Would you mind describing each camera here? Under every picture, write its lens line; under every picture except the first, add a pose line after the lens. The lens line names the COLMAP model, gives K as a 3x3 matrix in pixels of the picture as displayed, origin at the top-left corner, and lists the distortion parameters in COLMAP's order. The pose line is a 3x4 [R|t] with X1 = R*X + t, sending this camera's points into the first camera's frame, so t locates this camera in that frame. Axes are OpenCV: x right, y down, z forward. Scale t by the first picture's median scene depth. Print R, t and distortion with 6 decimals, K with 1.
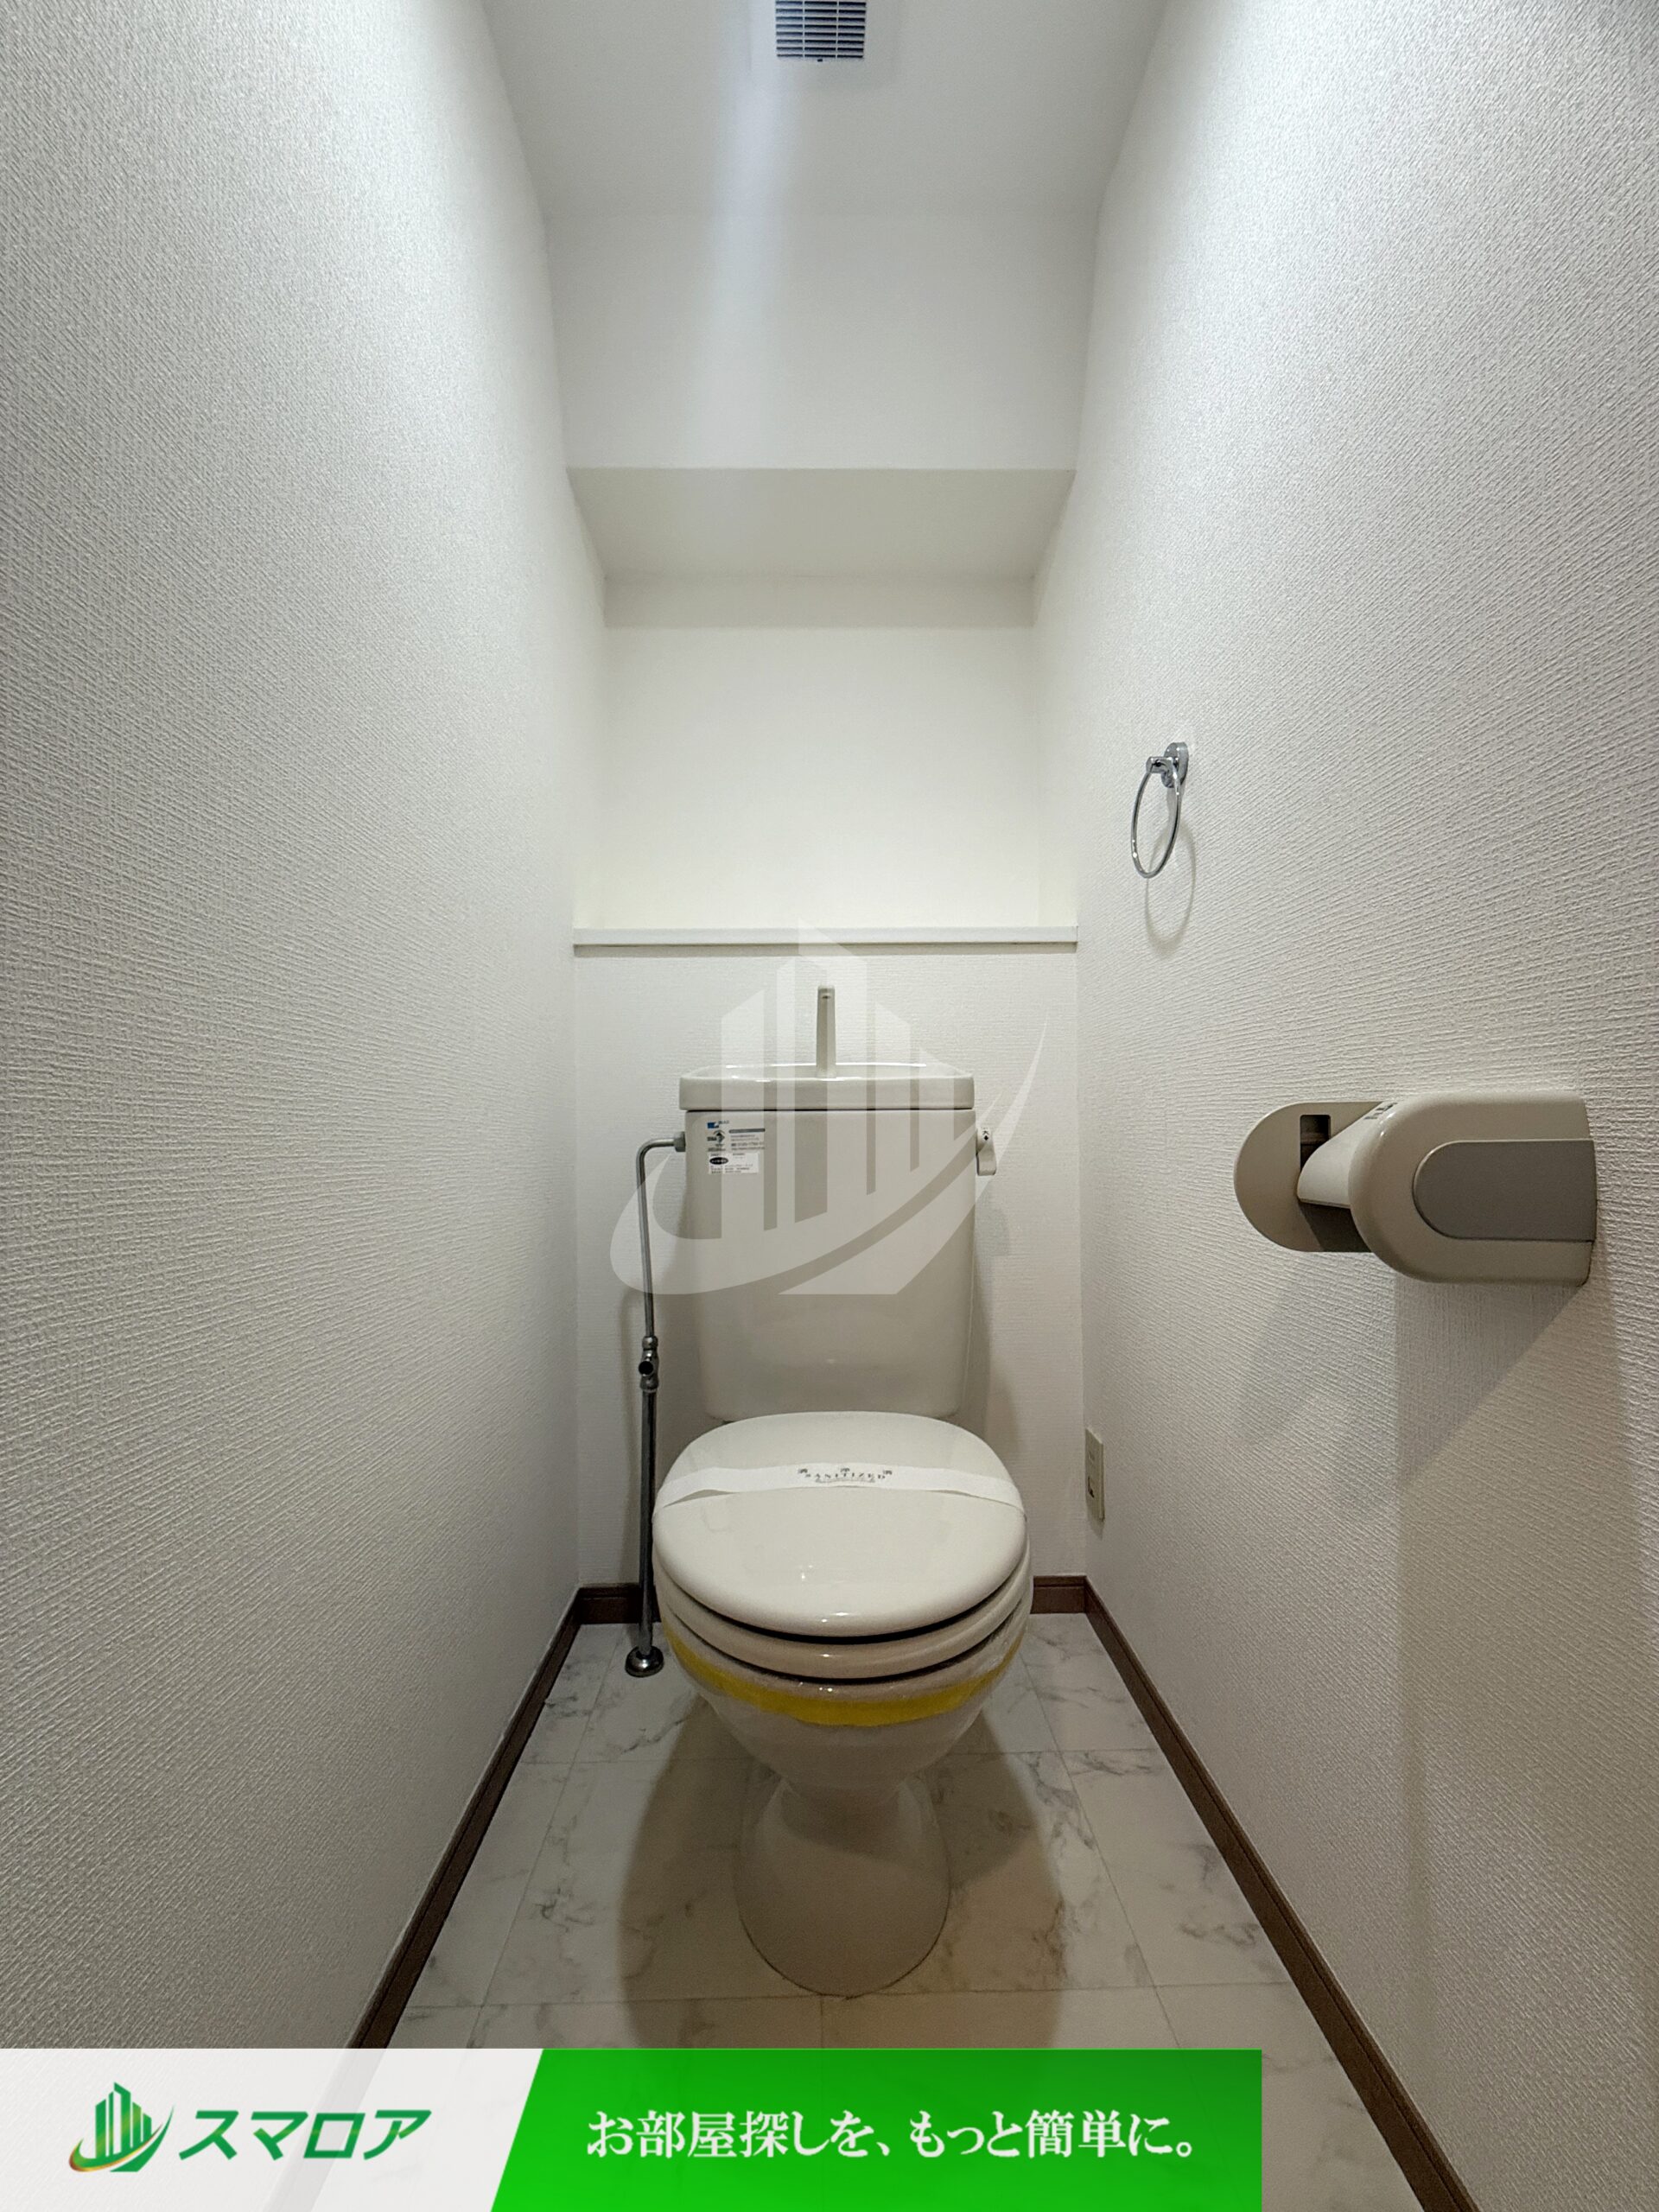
lens RADIAL K [[885.9, 0, 826.9], [0, 885.9, 1104.4], [0, 0, 1]] dist [-0.002861, -0.000146]
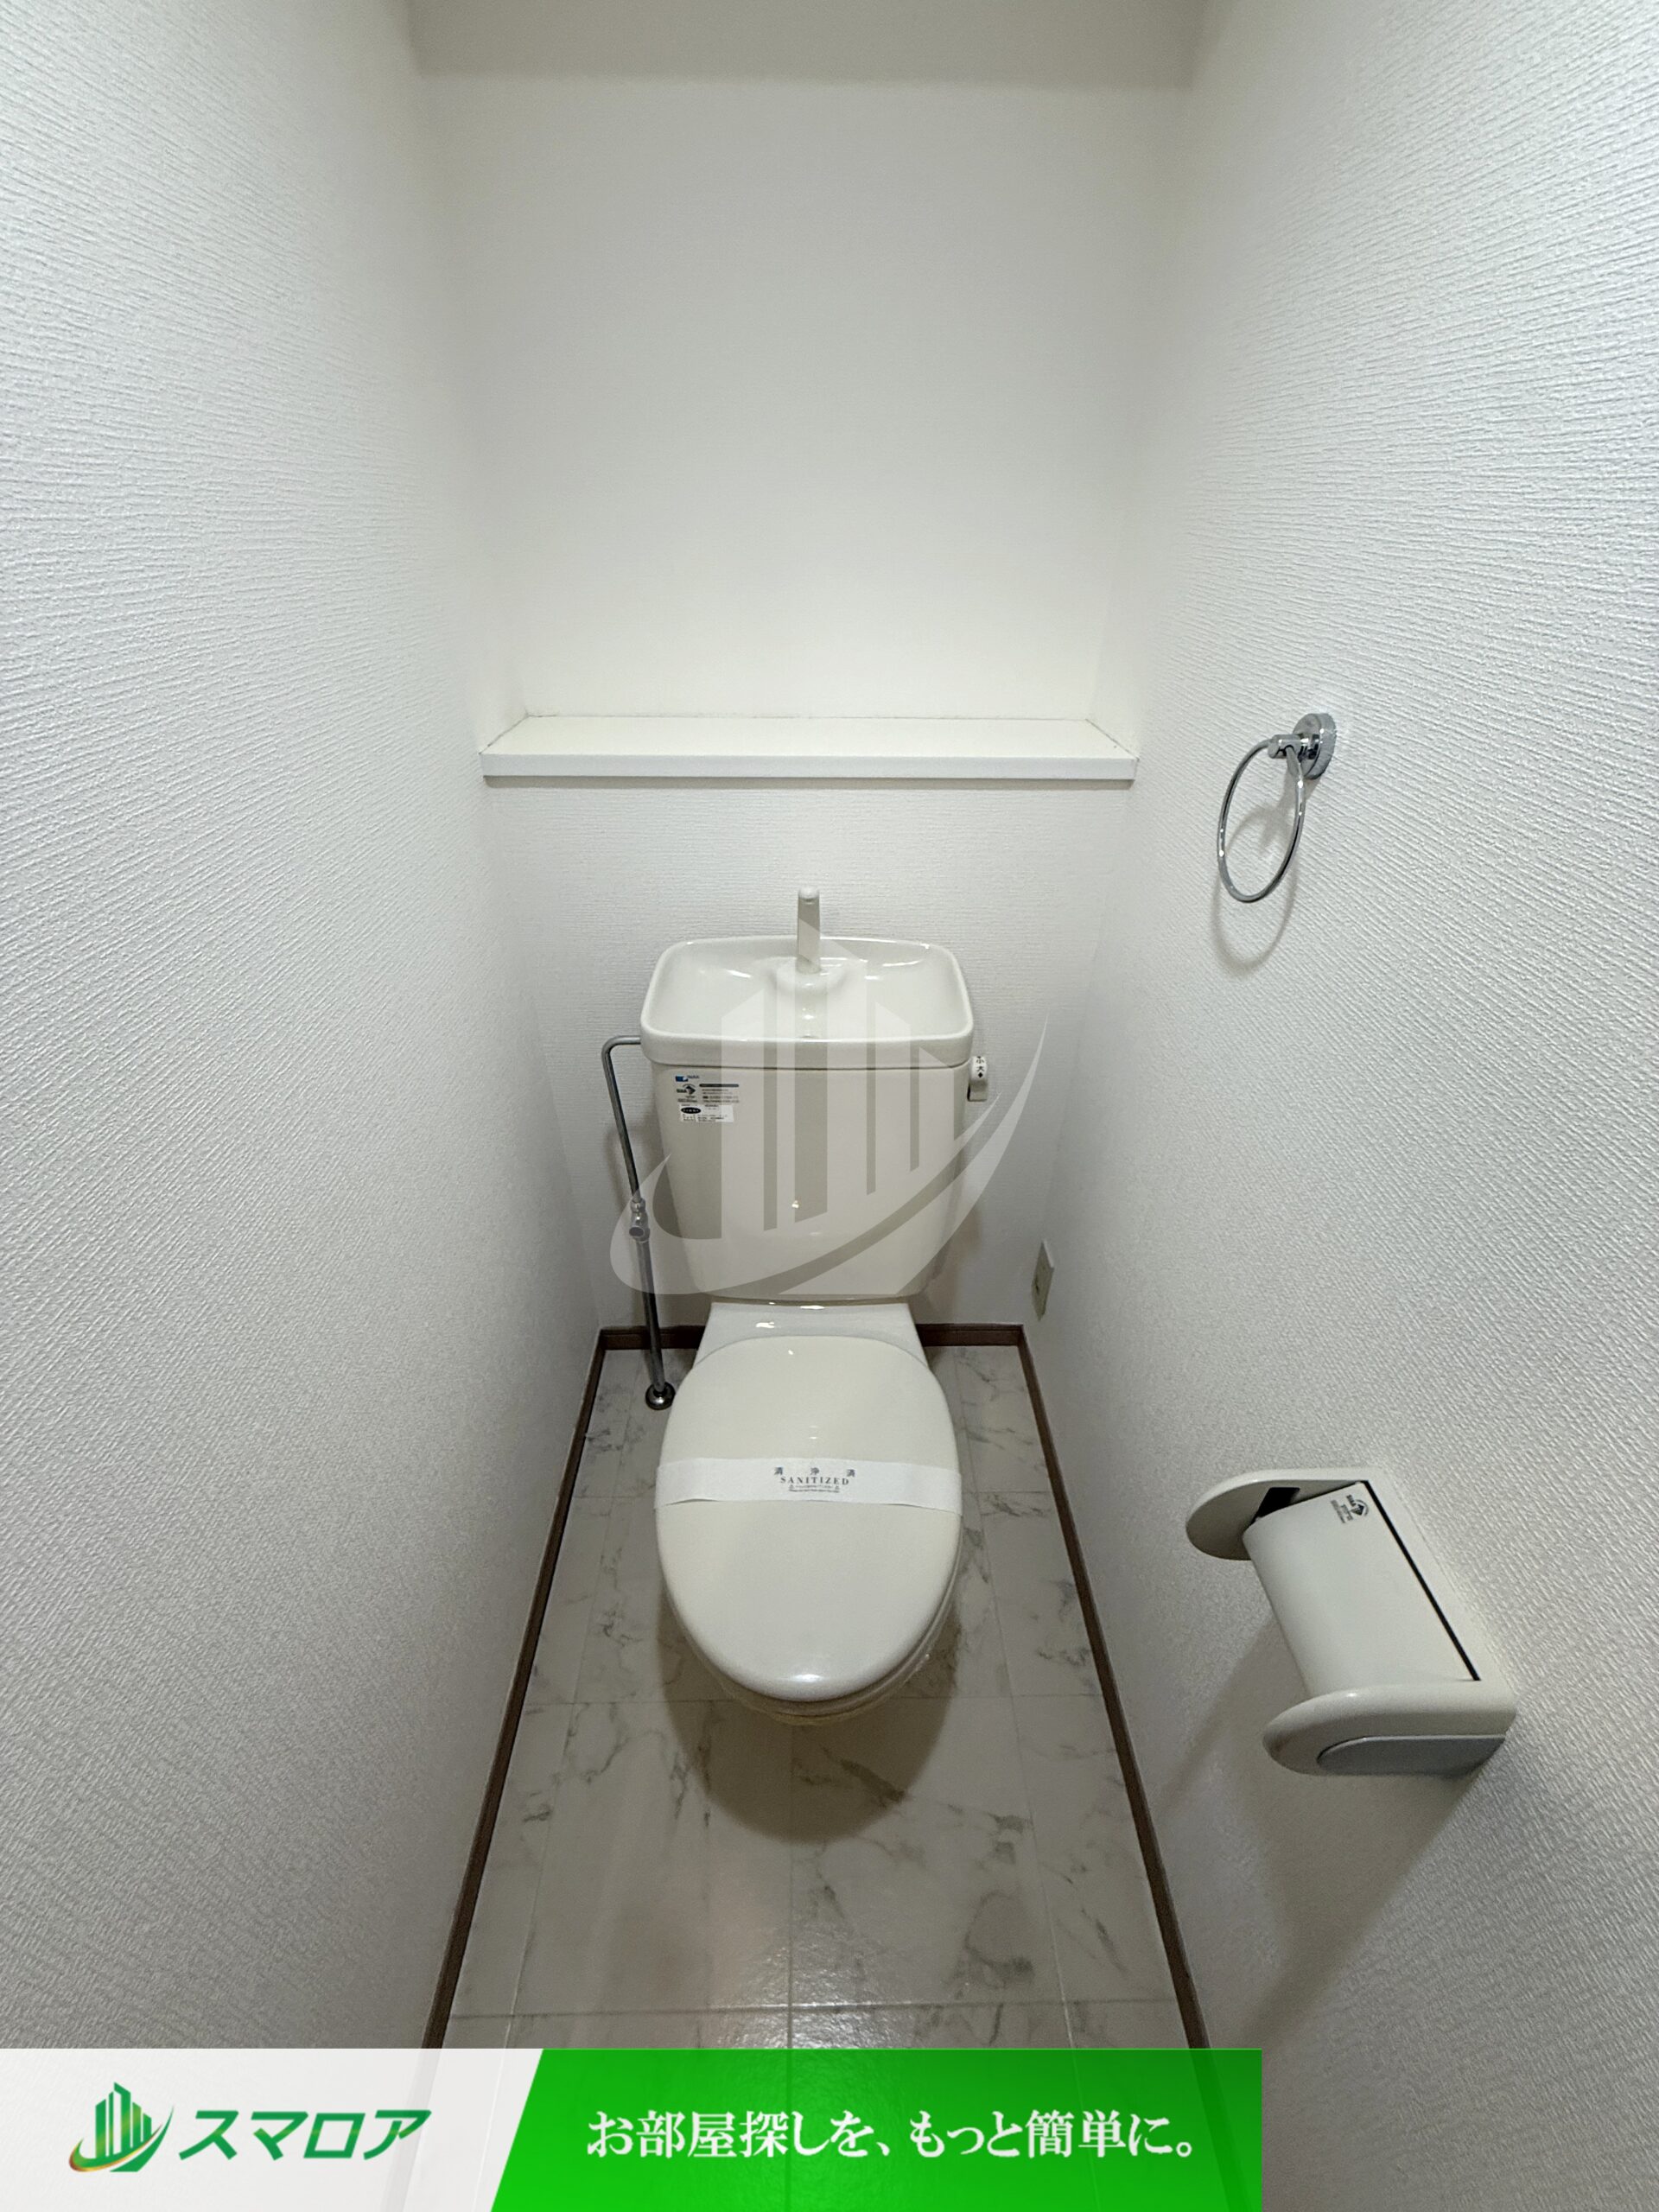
lens RADIAL K [[885.9, 0, 824.7], [0, 885.9, 1103.4], [0, 0, 1]] dist [-0.002861, -0.000146]
pose [[0.999821, 0.016627, 0.009058, 0.011000], [-0.018772, 0.807950, 0.588952, -0.496671], [0.002474, -0.589016, 0.808118, 0.248352]]
